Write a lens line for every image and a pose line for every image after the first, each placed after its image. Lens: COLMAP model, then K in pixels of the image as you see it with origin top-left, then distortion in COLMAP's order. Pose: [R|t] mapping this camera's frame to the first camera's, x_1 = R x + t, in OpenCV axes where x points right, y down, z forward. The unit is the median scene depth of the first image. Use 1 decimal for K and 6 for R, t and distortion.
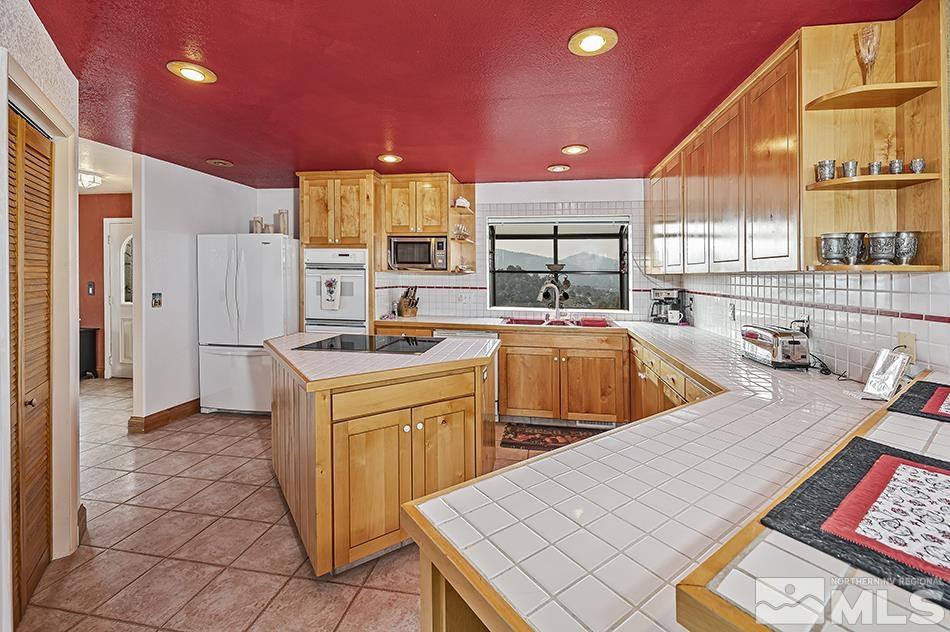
lens RADIAL K [[394.3, 0, 488.7], [0, 394.3, 280.2], [0, 0, 1]] dist [-0.001179, -0.000158]
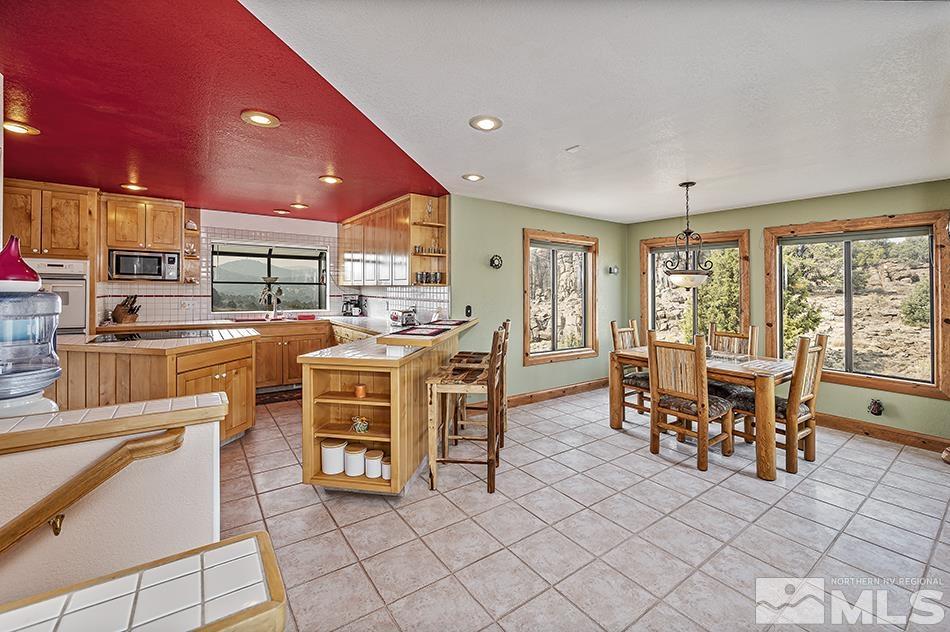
lens RADIAL K [[394.3, 0, 488.7], [0, 394.3, 280.2], [0, 0, 1]] dist [-0.001179, -0.000158]
pose [[0.697652, 0.013887, 0.716302, -0.306923], [0.002604, 0.999756, -0.021919, 0.000482], [-0.716432, 0.017157, 0.697446, -0.515586]]
